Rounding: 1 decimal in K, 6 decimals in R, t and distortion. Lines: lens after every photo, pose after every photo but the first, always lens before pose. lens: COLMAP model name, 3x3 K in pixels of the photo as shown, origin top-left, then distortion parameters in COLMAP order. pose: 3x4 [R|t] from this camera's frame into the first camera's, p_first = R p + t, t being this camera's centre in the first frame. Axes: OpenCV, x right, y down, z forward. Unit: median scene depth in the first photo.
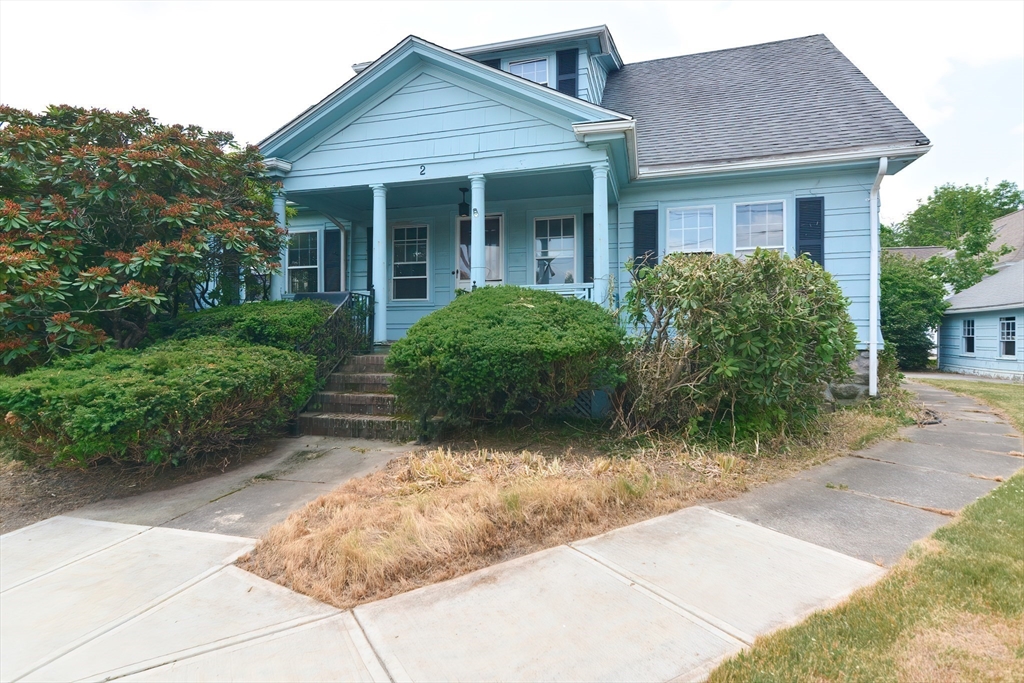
lens RADIAL K [[481.8, 0, 512.9], [0, 481.8, 334.9], [0, 0, 1]] dist [0.021841, -0.014873]
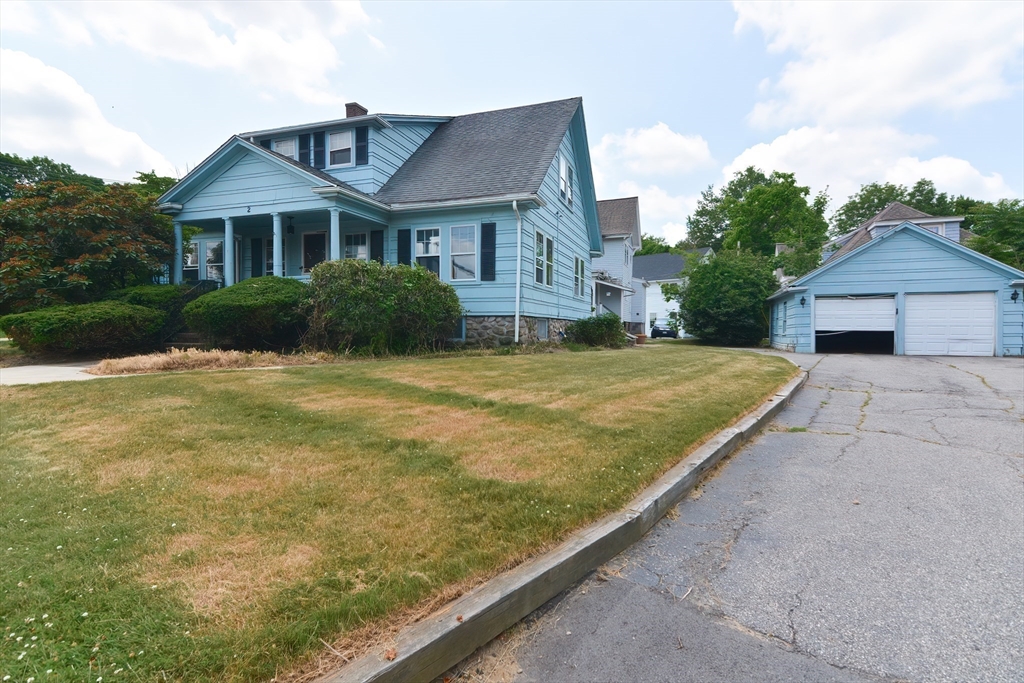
lens RADIAL K [[481.8, 0, 512.9], [0, 481.8, 334.9], [0, 0, 1]] dist [0.021841, -0.014873]
pose [[0.998213, 0.007937, -0.059222, 0.945456], [-0.006883, 0.999815, 0.017975, 0.078757], [0.059354, -0.017535, 0.998083, -0.755036]]
